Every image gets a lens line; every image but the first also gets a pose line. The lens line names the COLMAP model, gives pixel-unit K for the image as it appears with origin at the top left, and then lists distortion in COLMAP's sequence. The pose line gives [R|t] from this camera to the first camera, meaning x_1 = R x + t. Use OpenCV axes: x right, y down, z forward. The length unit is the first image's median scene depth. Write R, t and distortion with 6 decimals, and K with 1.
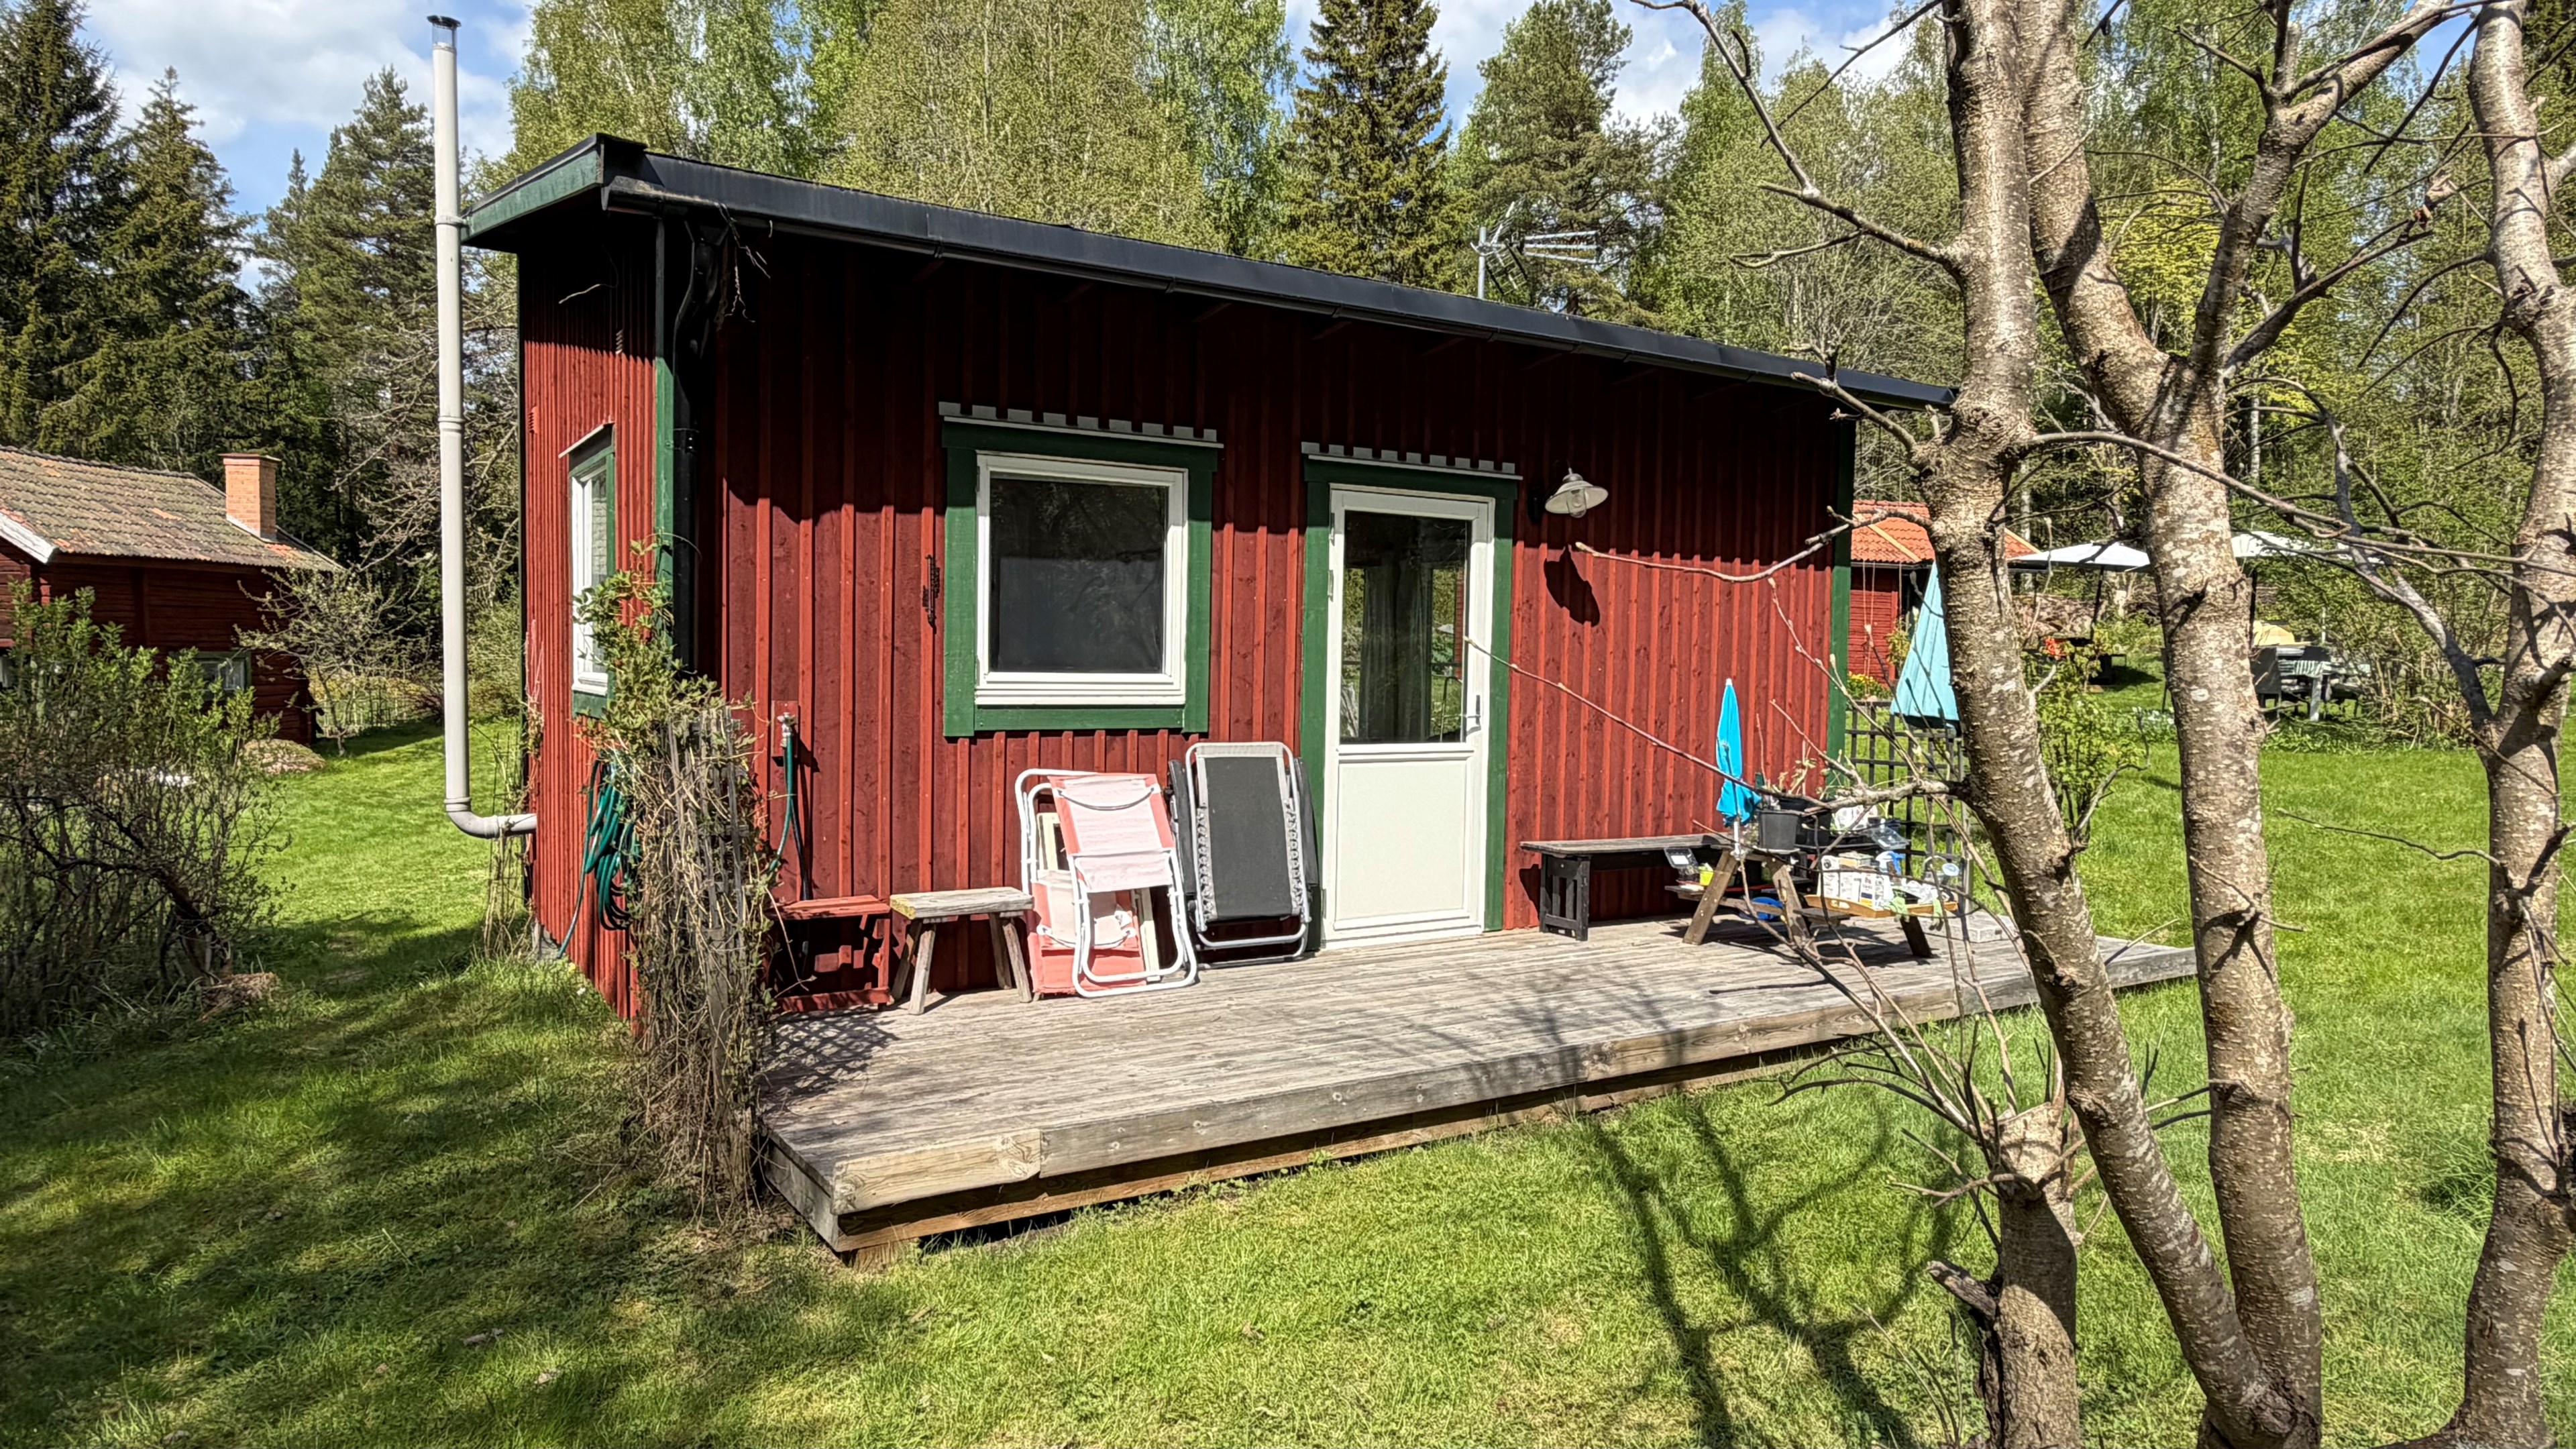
lens RADIAL K [[1507.9, 0, 1283.3], [0, 1507.9, 742.3], [0, 0, 1]] dist [-0.001624, -0.001357]
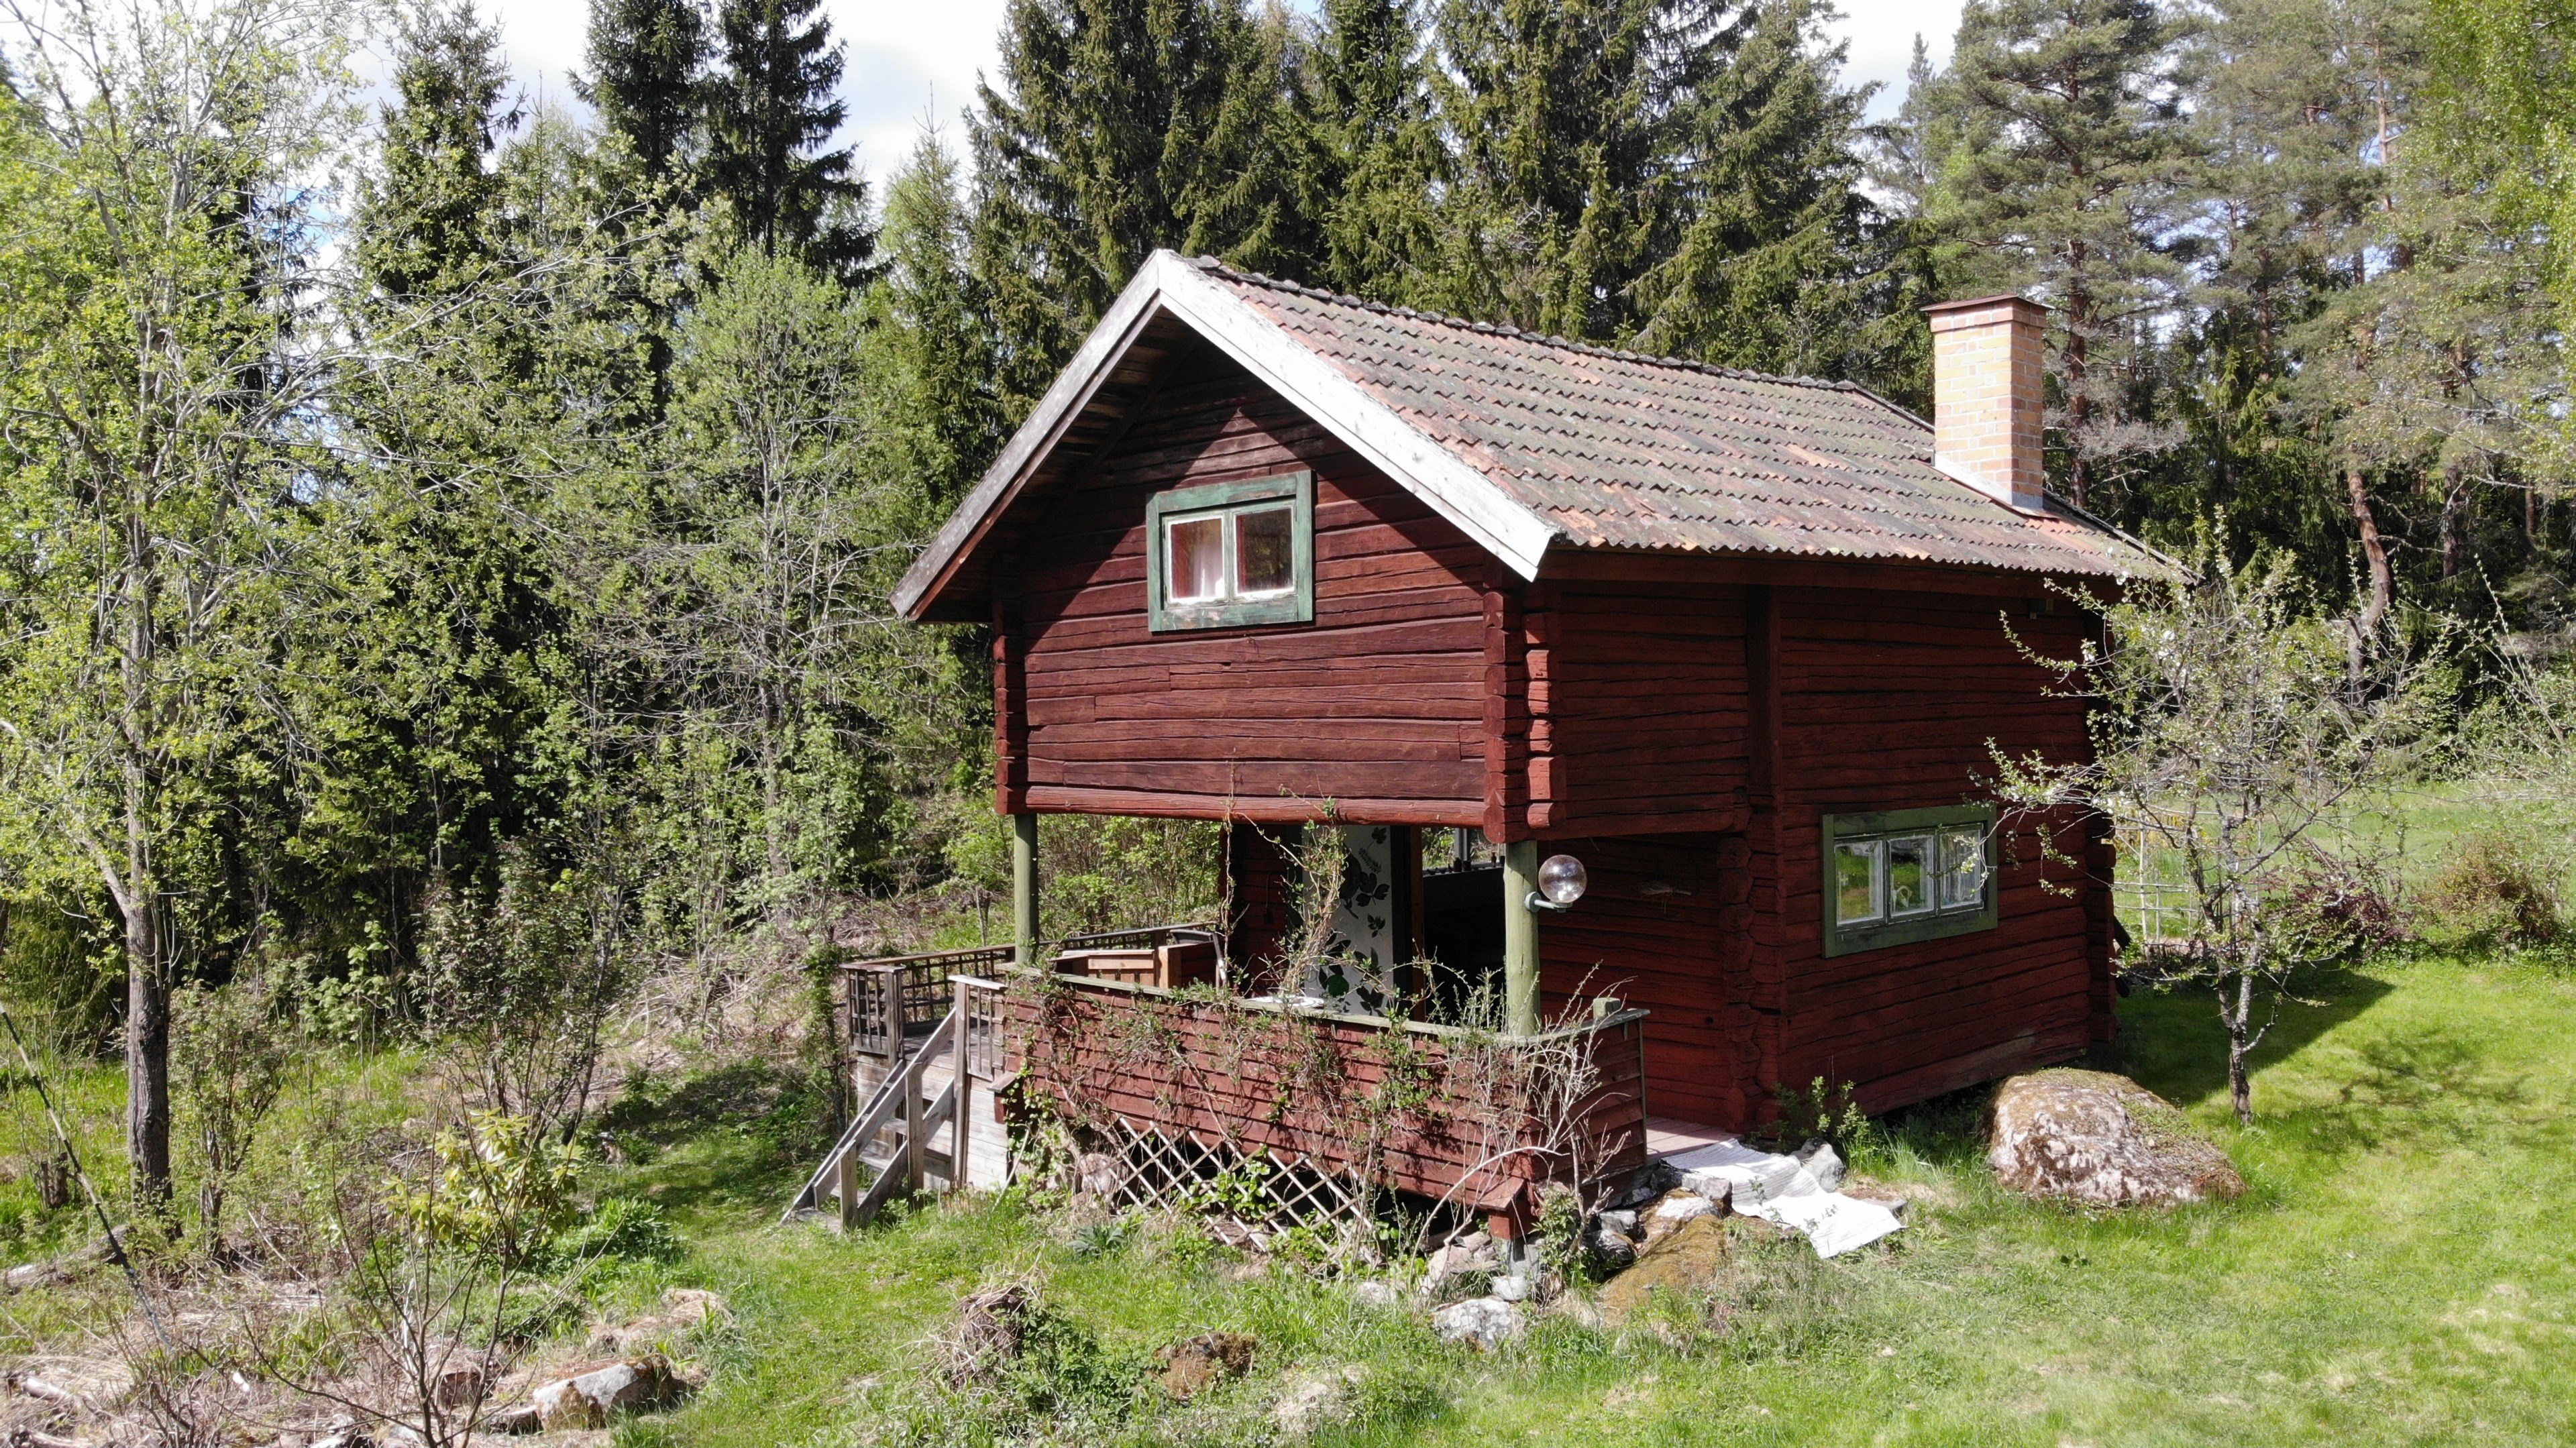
lens RADIAL K [[1877.5, 0, 1255.6], [0, 1877.5, 716.2], [0, 0, 1]] dist [0.049328, -0.167961]
pose [[0.628192, -0.017676, -0.777857, -0.425433], [-0.026800, 0.998657, -0.044337, -0.054925], [0.777597, 0.048699, 0.626875, 0.547511]]
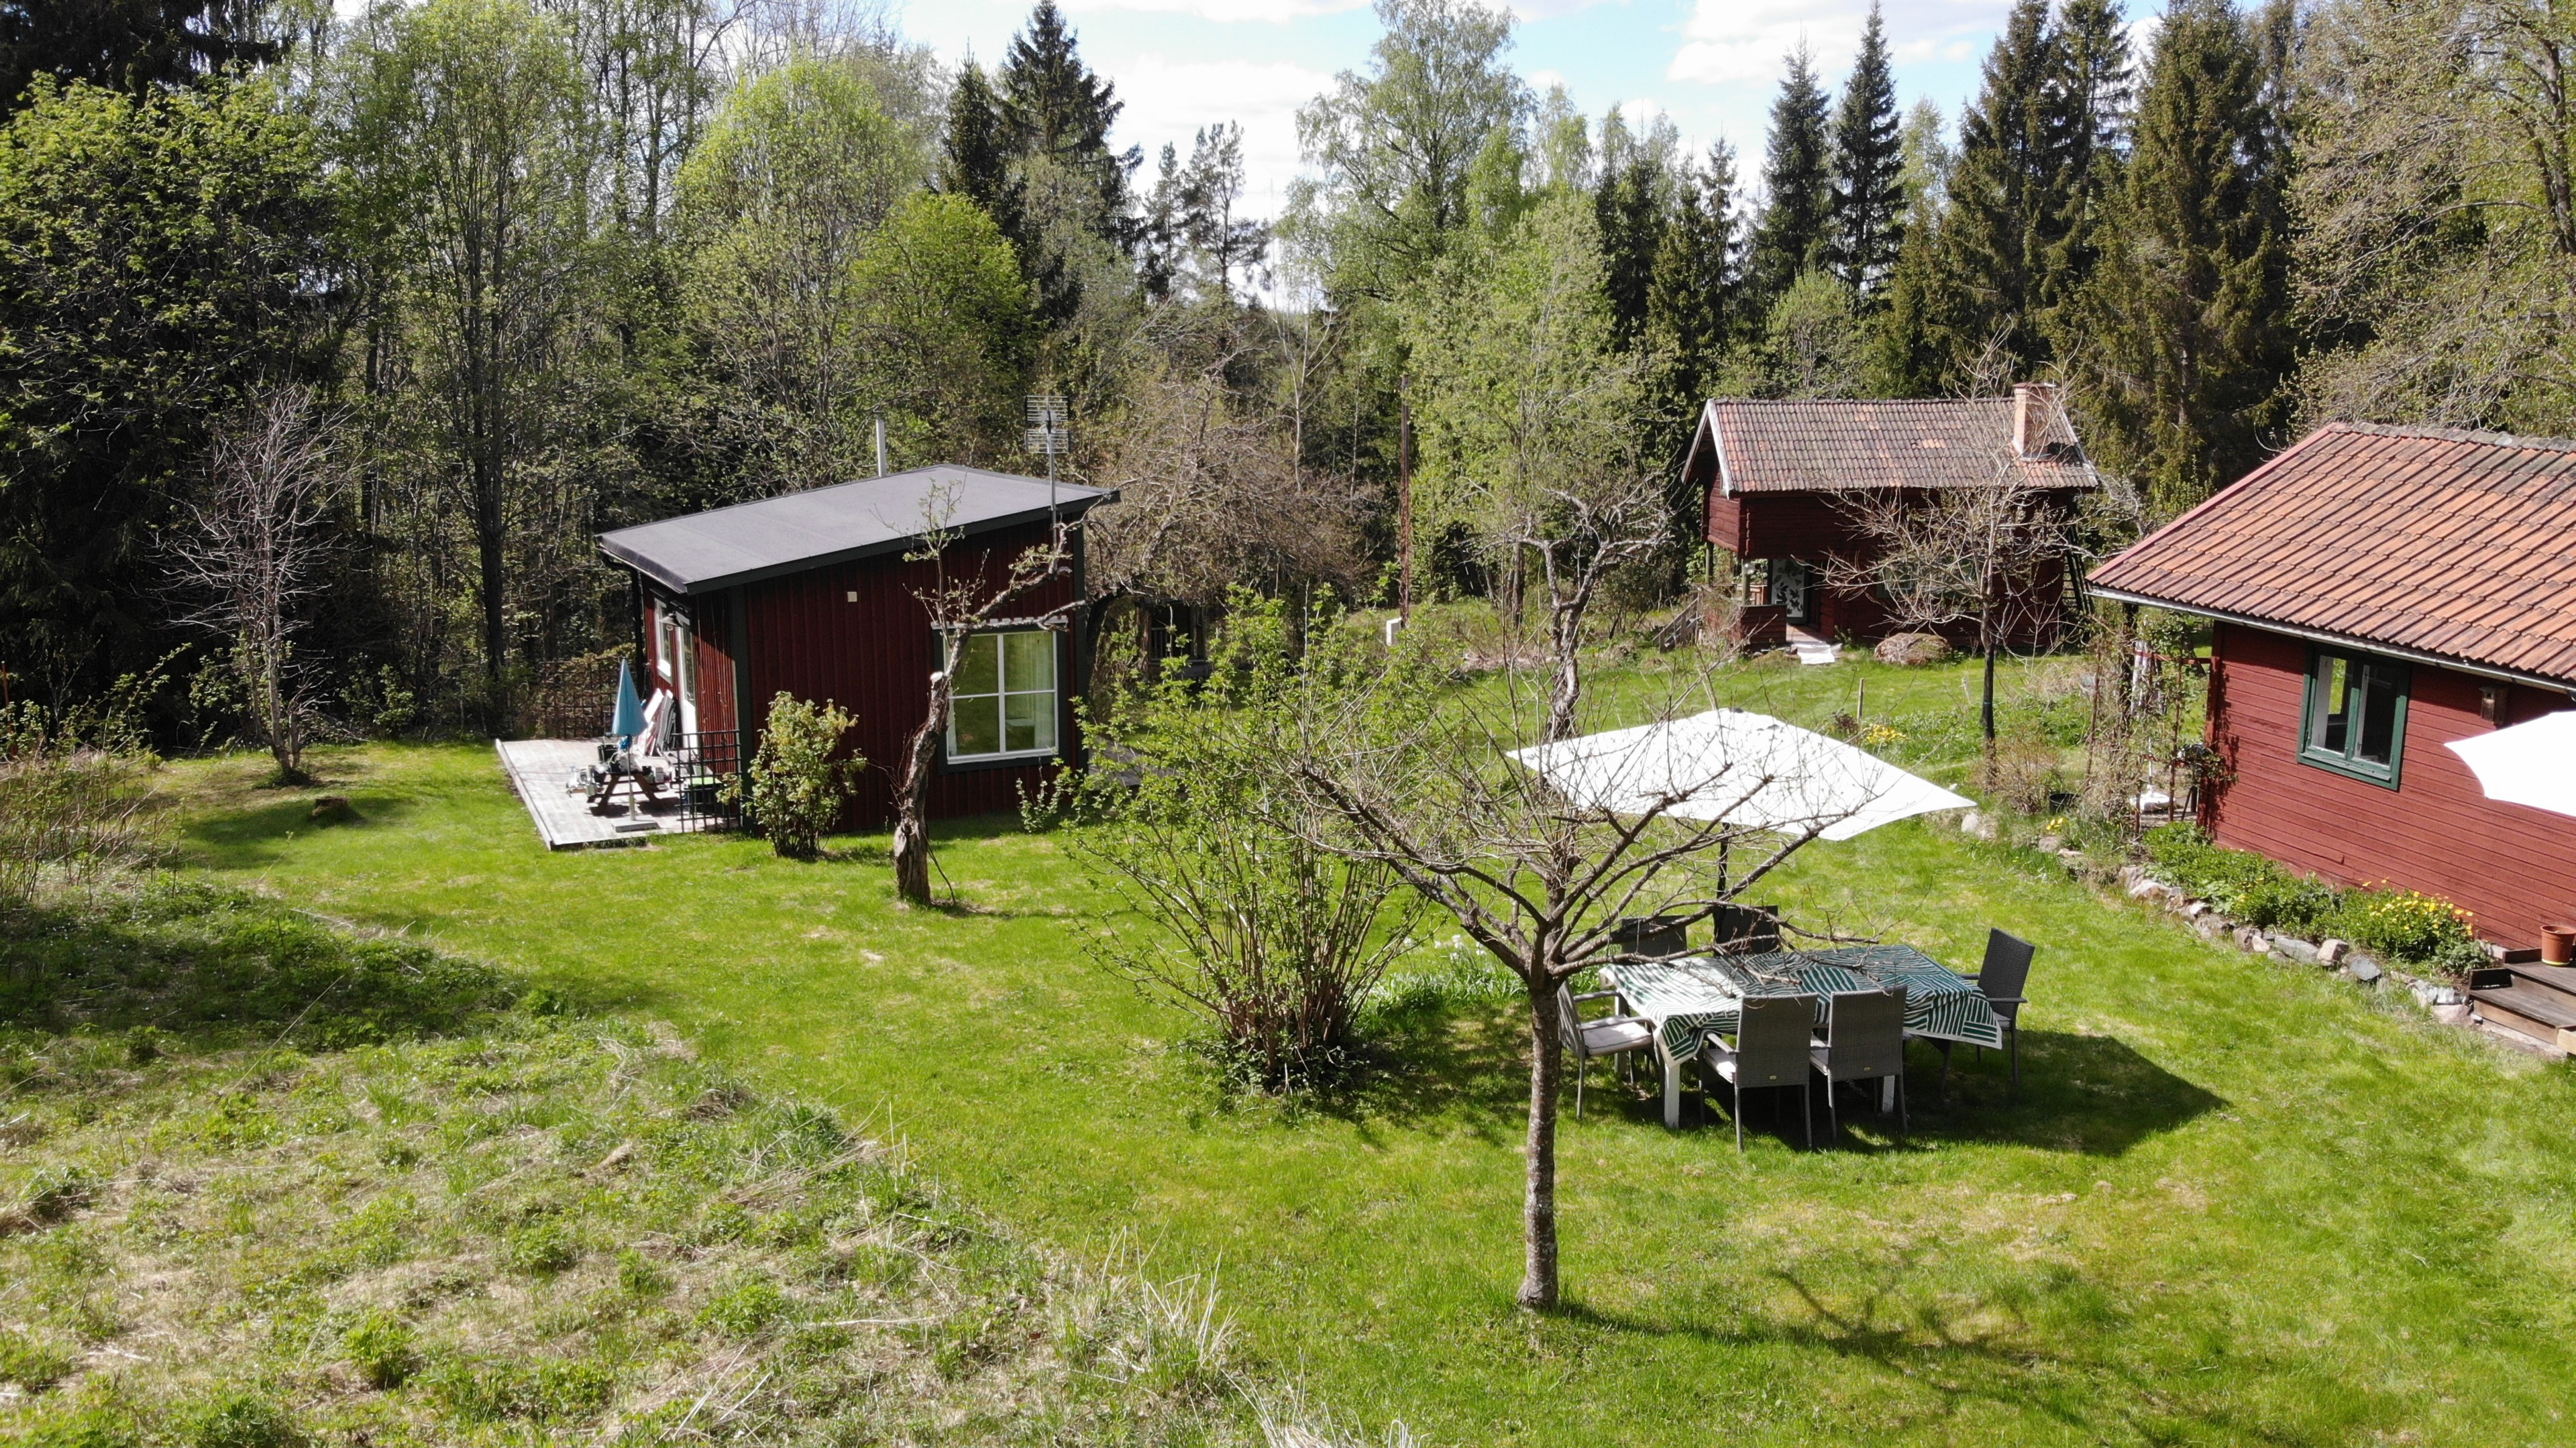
lens RADIAL K [[1877.5, 0, 1273.6], [0, 1877.5, 721.3], [0, 0, 1]] dist [0.049328, -0.167961]
pose [[-0.126184, 0.166577, -0.977921, 0.844941], [-0.050820, 0.983421, 0.174071, -0.159520], [0.990704, 0.071663, -0.115626, 0.616158]]
